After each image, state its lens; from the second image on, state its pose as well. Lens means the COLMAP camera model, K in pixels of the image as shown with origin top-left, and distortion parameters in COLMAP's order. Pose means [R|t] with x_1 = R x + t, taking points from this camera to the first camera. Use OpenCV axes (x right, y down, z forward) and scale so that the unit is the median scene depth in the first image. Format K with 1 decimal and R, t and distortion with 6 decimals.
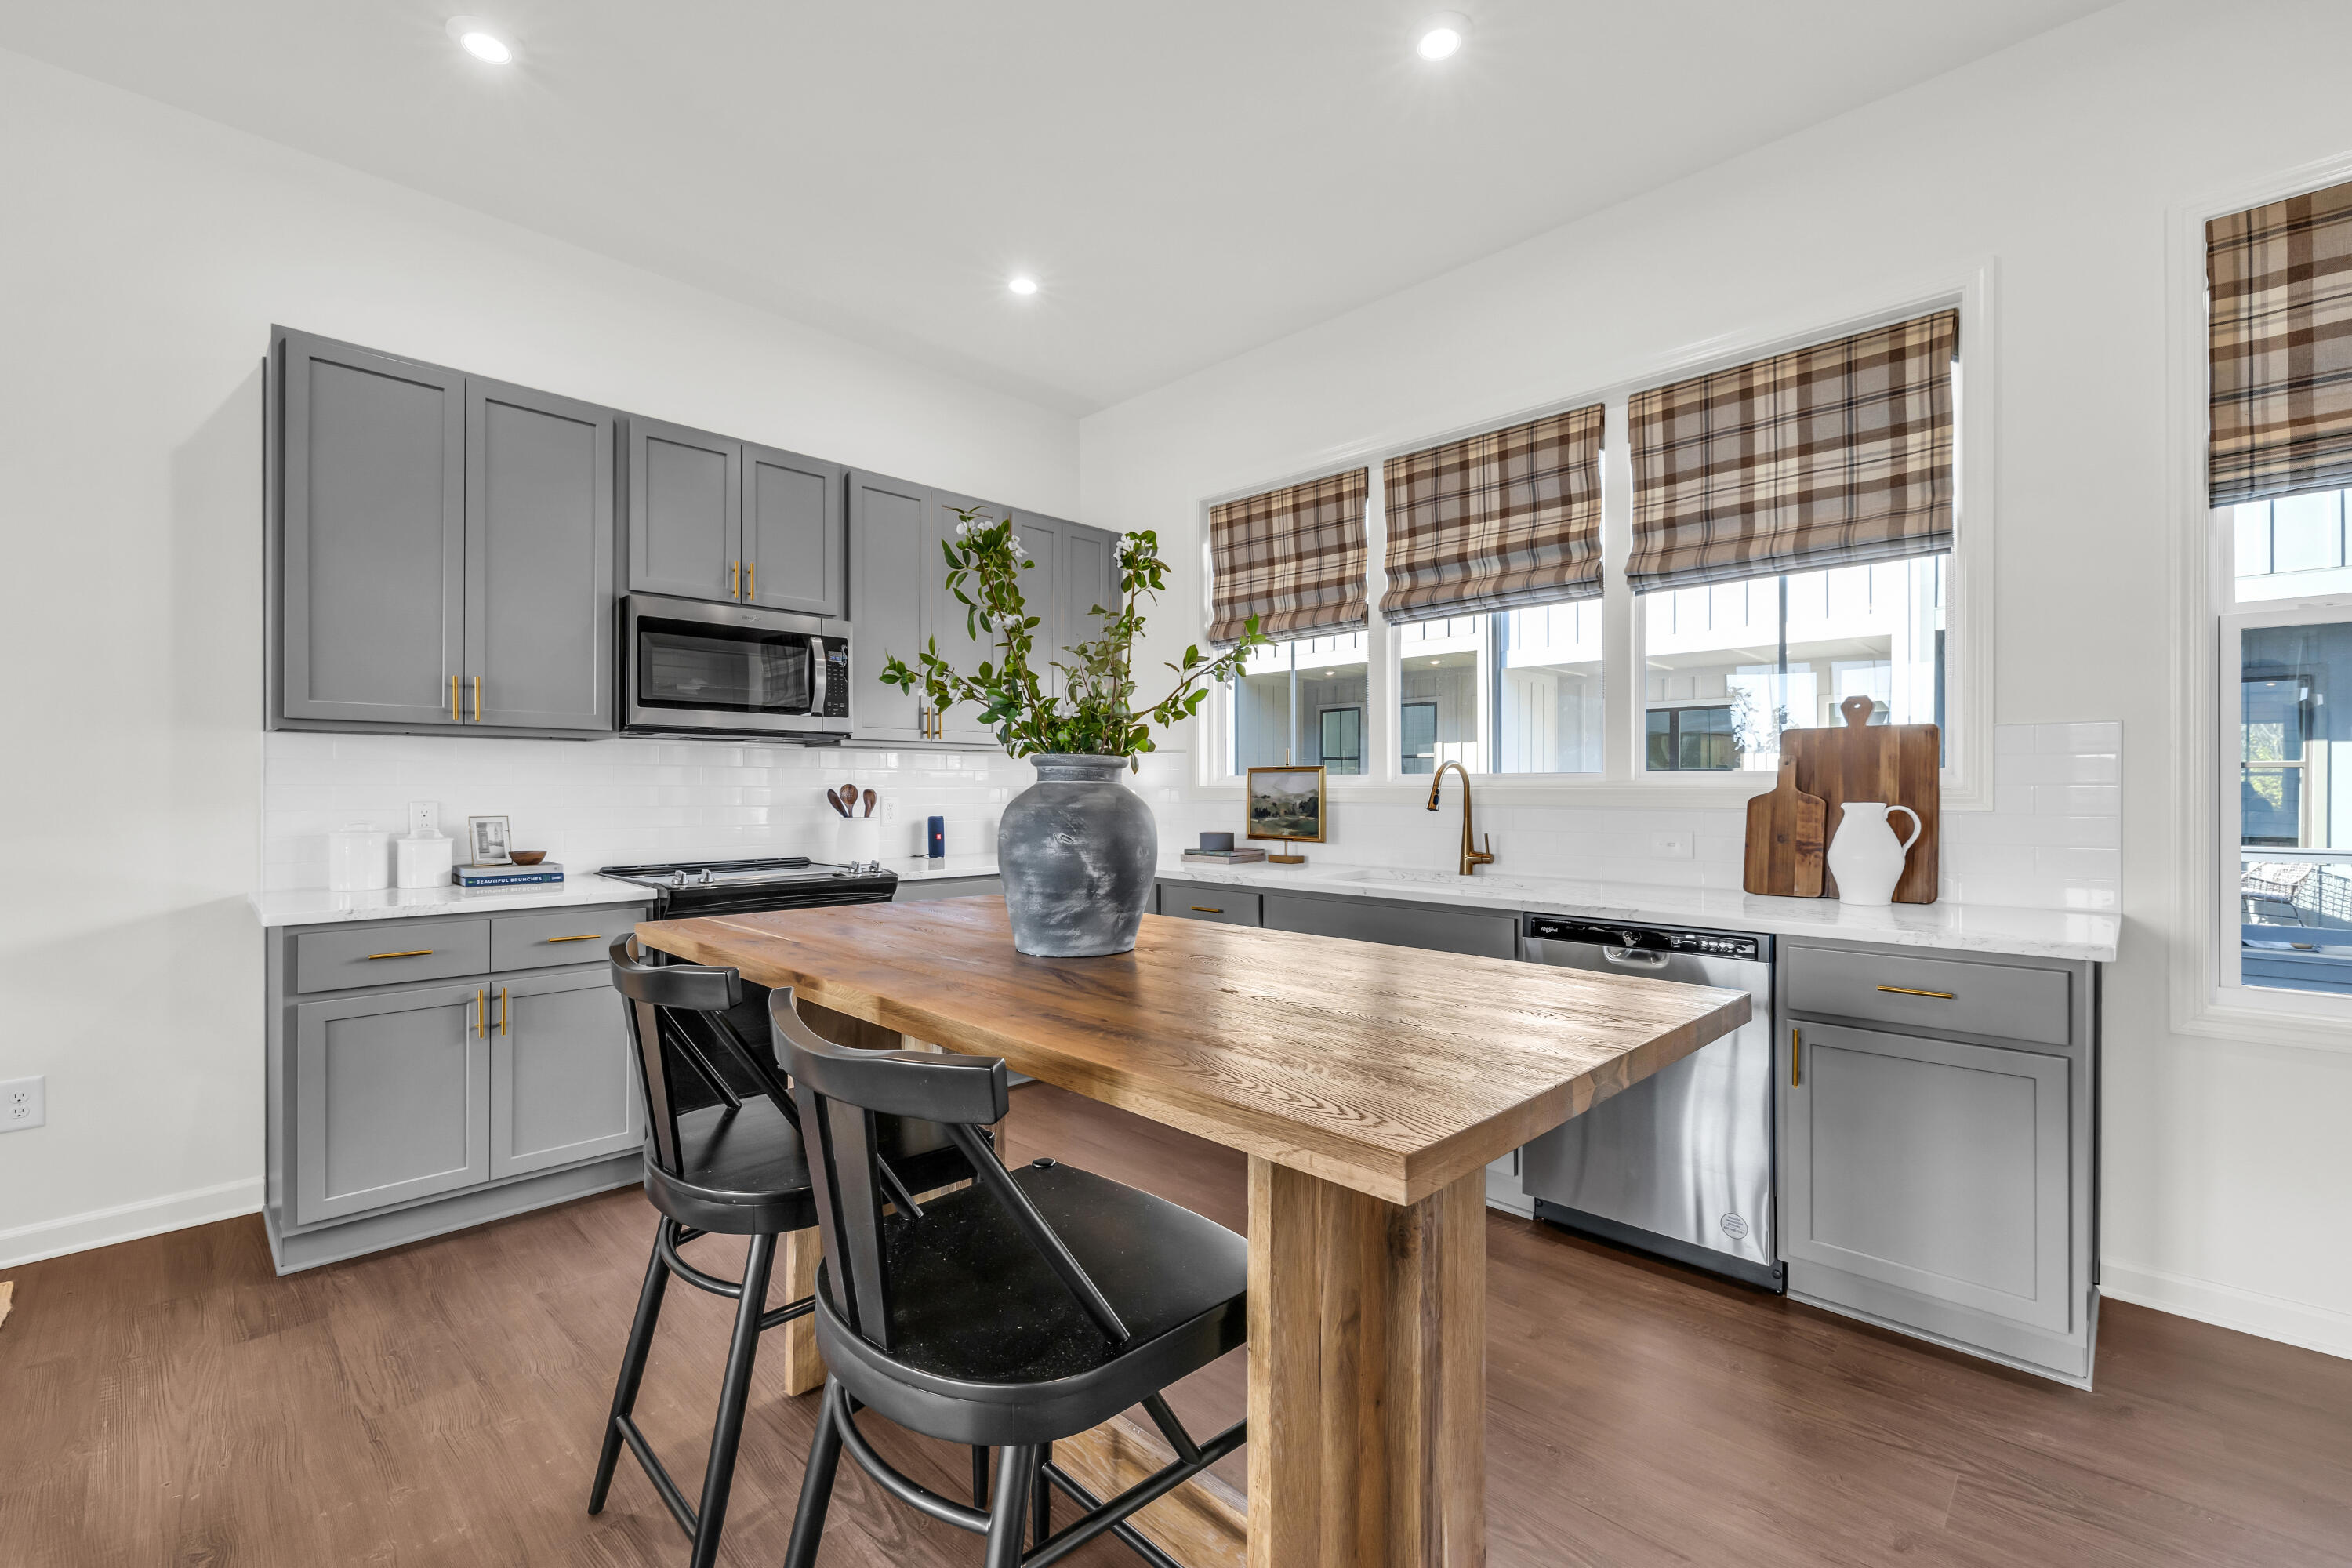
lens RADIAL K [[992.5, 0, 1175.7], [0, 992.5, 782.8], [0, 0, 1]] dist [-0.003693, 0.000868]
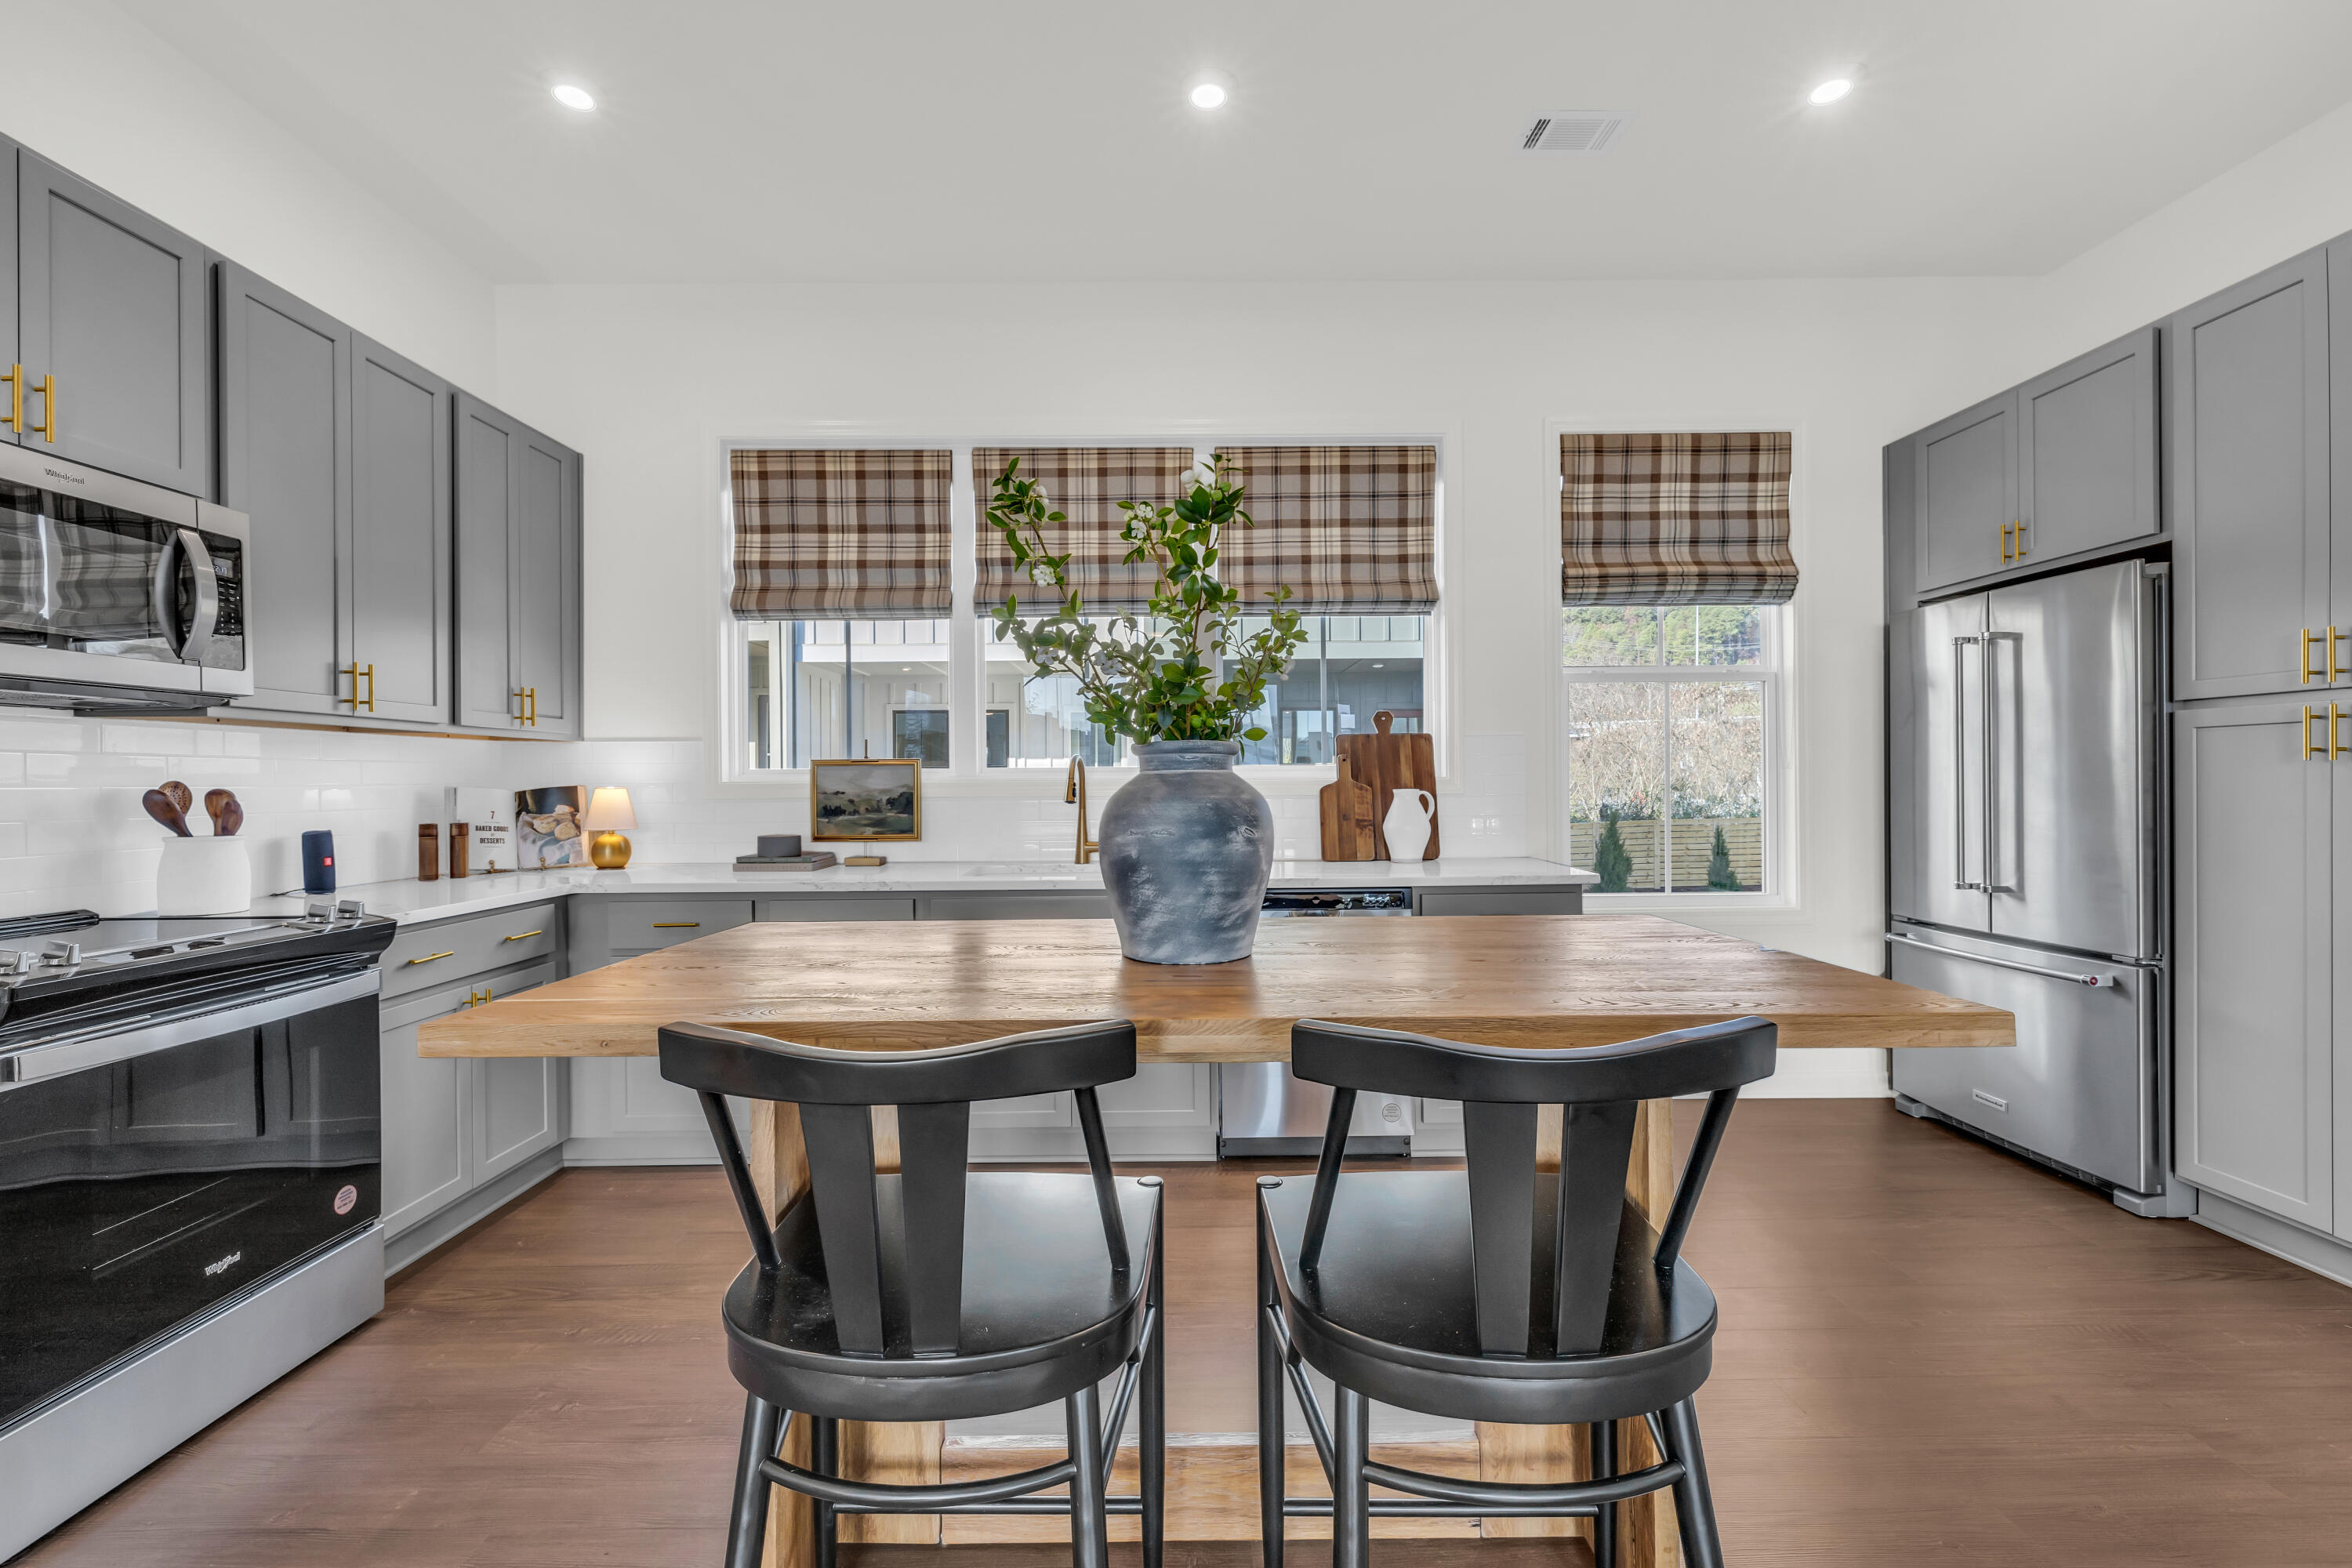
lens RADIAL K [[992.5, 0, 1166.8], [0, 992.5, 779.5], [0, 0, 1]] dist [-0.003693, 0.000868]
pose [[0.708881, -0.003437, 0.705319, -0.384666], [0.004394, 0.999990, 0.000457, 0.003532], [-0.705314, 0.002775, 0.708889, 0.189176]]
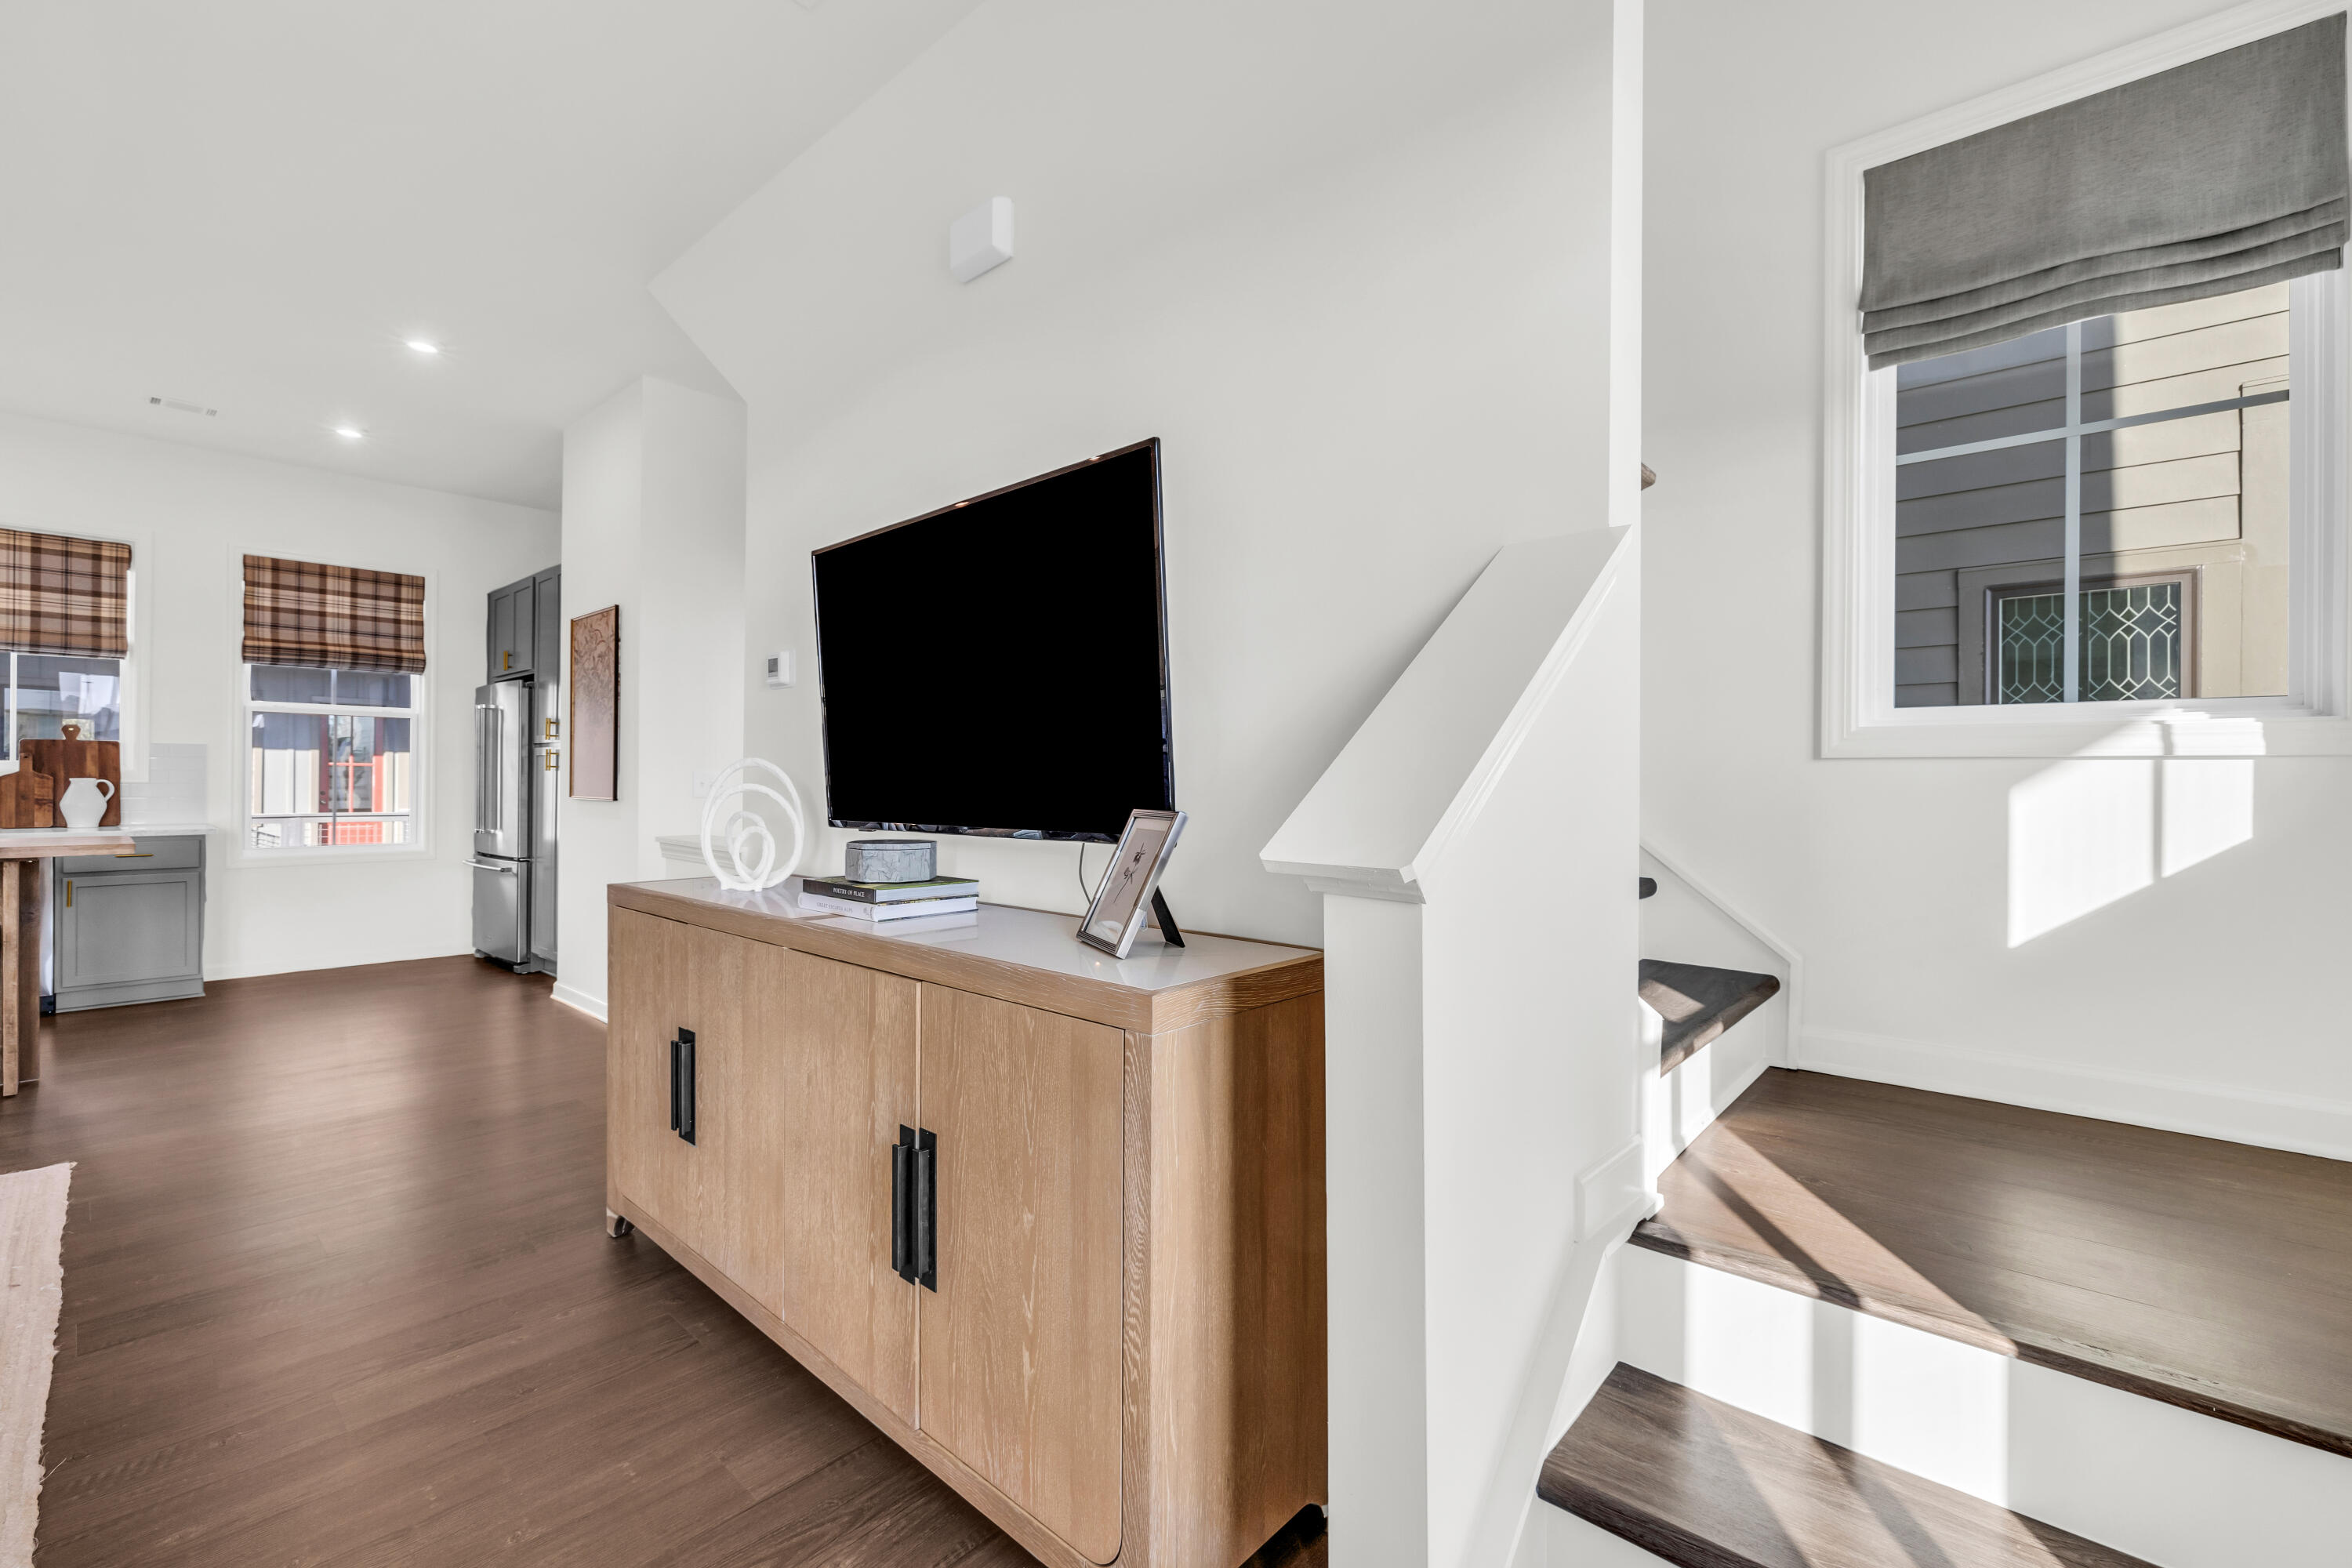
lens RADIAL K [[992.5, 0, 1182.2], [0, 992.5, 784.0], [0, 0, 1]] dist [-0.003693, 0.000868]
pose [[-0.050927, 0.002668, 0.998699, -1.083716], [-0.008274, 0.999961, -0.003094, 0.014630], [-0.998668, -0.008421, -0.050903, -0.862411]]
